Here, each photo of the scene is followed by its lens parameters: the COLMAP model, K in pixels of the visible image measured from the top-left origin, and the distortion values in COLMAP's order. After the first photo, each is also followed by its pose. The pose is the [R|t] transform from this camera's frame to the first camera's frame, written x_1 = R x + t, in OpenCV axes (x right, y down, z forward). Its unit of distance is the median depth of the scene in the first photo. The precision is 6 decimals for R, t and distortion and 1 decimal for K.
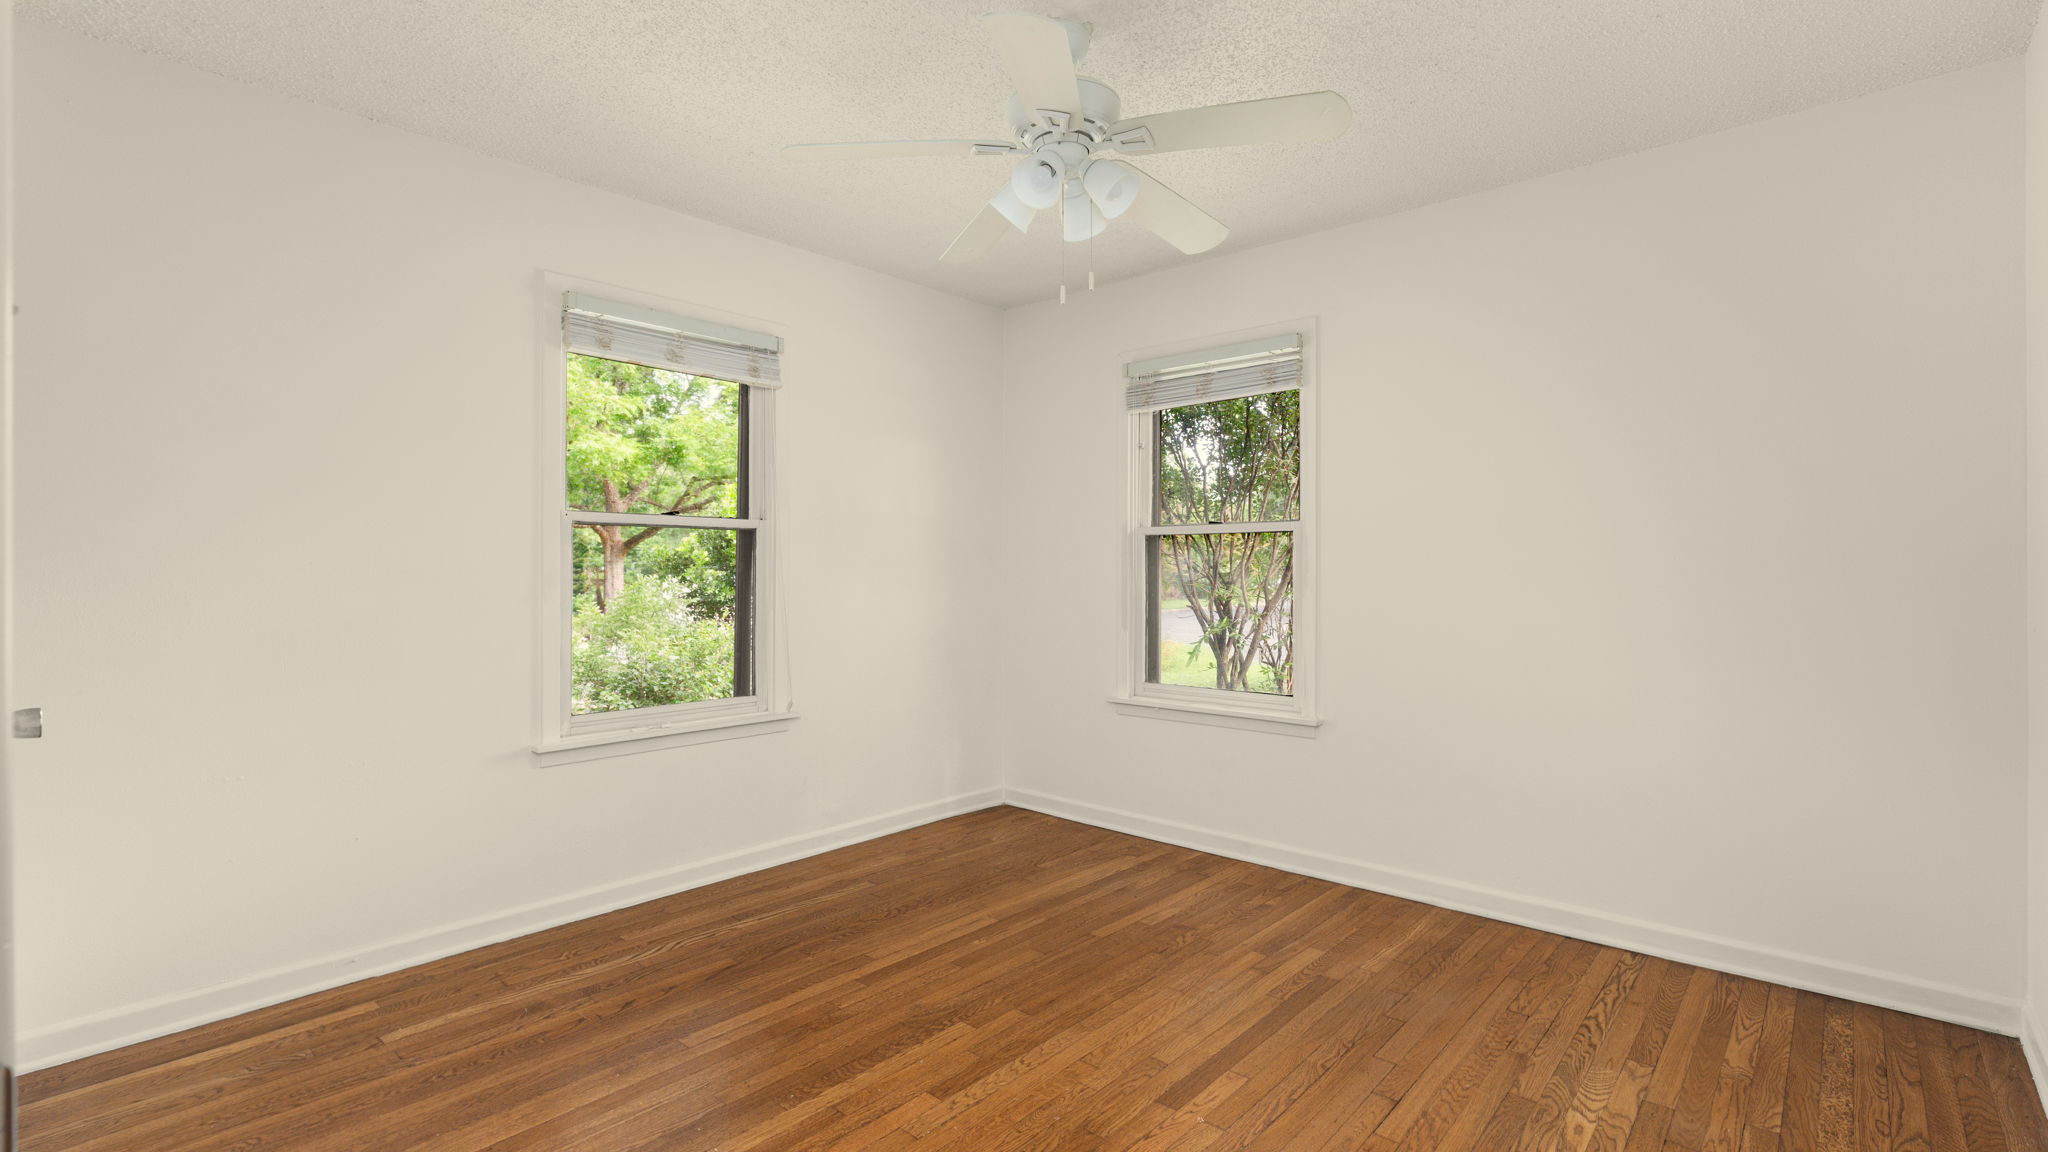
lens RADIAL K [[932.9, 0, 1031.7], [0, 932.9, 568.6], [0, 0, 1]] dist [0.001159, 0.001219]
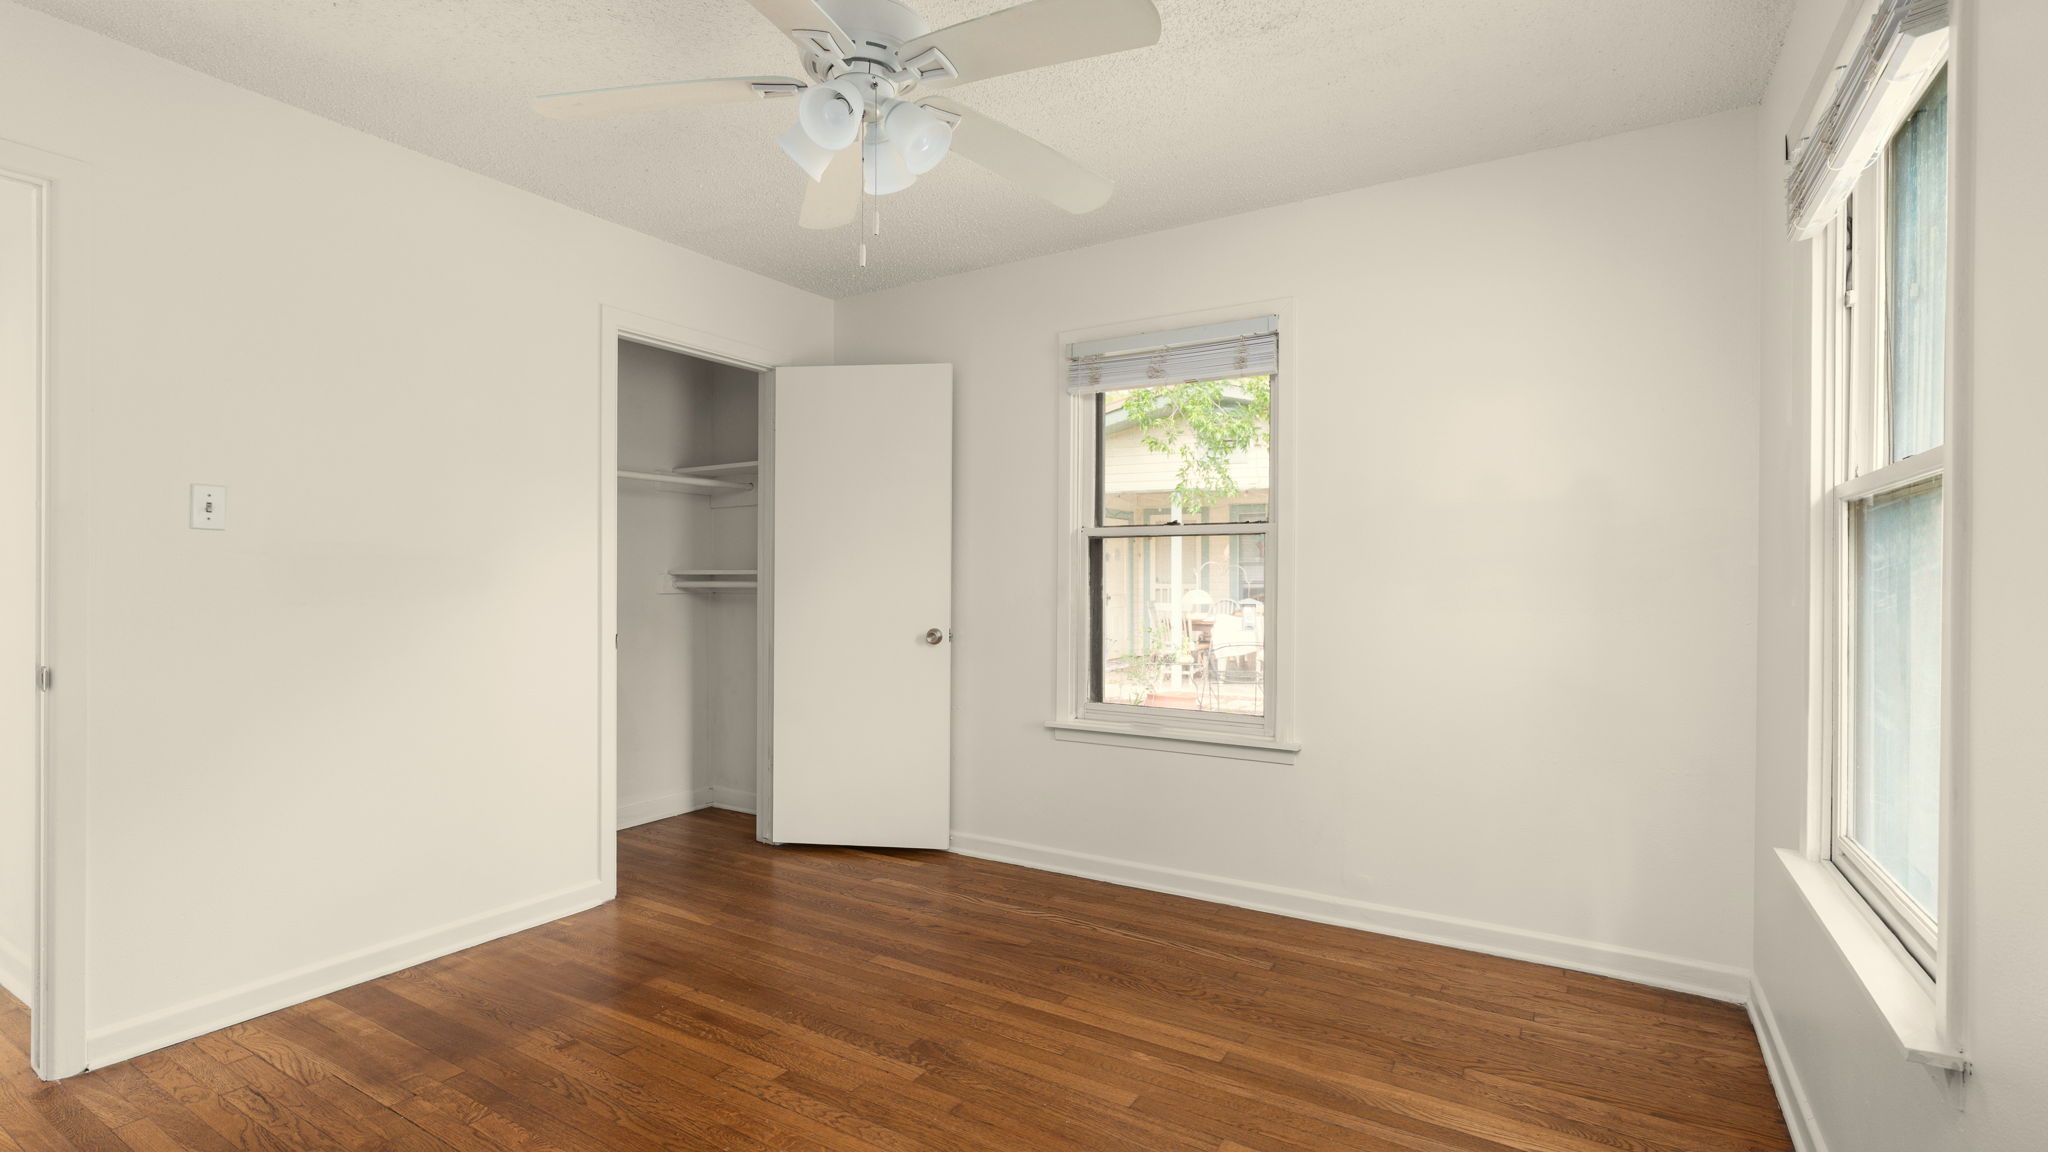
lens RADIAL K [[932.9, 0, 1021.9], [0, 932.9, 582.9], [0, 0, 1]] dist [0.001159, 0.001219]
pose [[0.169030, 0.007599, -0.985582, 0.695464], [0.001009, 0.999968, 0.007883, -0.003013], [0.985610, -0.002327, 0.169017, 0.770836]]
